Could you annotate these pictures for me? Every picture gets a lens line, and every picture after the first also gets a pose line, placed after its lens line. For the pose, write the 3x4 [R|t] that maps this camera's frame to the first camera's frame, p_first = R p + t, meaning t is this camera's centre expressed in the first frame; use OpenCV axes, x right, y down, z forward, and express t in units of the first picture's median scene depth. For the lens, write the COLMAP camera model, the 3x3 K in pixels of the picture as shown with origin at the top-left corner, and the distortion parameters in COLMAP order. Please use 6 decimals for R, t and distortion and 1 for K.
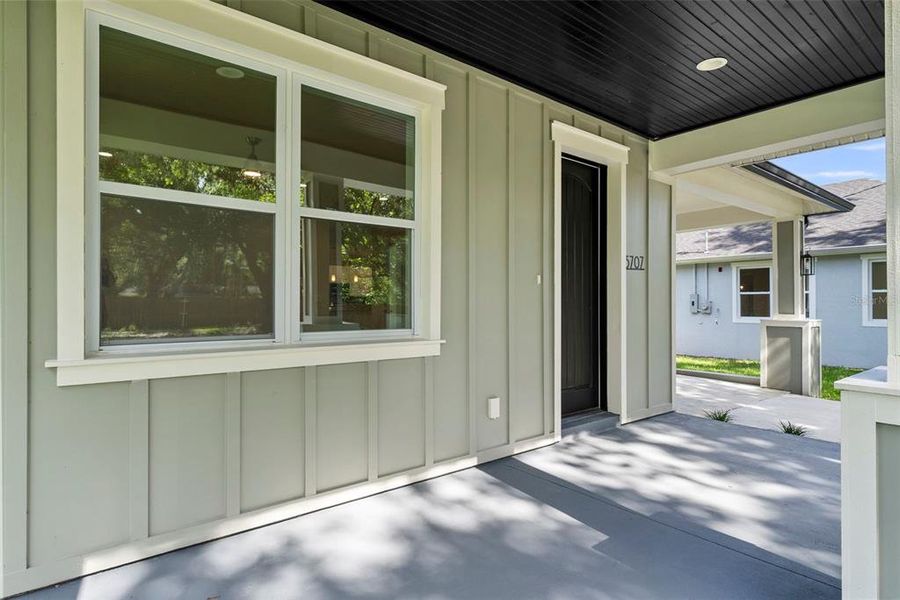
lens RADIAL K [[476.2, 0, 450.0], [0, 476.2, 300.0], [0, 0, 1]] dist [-0.000767, -0.000158]
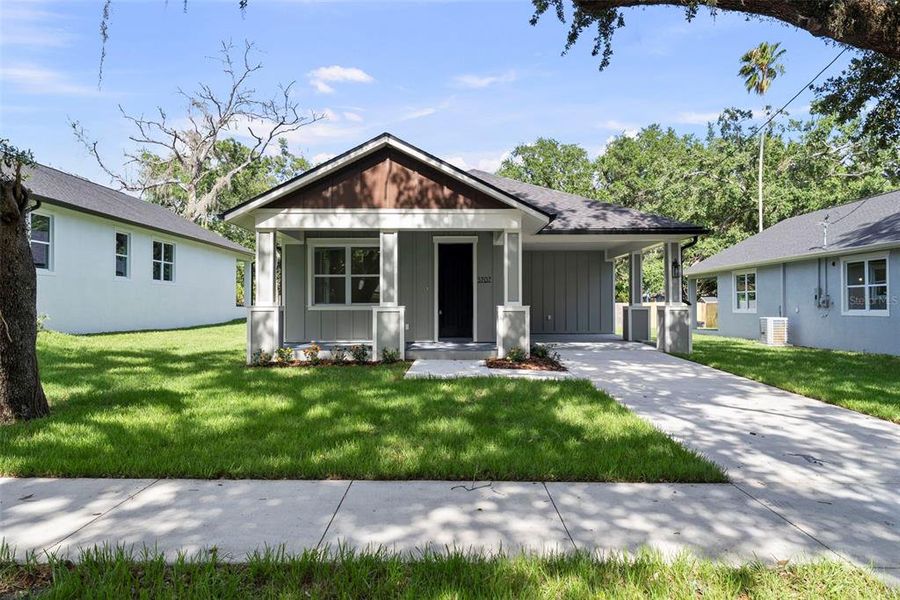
lens RADIAL K [[591.1, 0, 447.7], [0, 591.1, 296.6], [0, 0, 1]] dist [0.002642, 0.000402]
pose [[0.781169, -0.009413, -0.624249, 1.379173], [0.007090, 0.999956, -0.006206, 0.016640], [0.624280, 0.000422, 0.781201, -0.987252]]
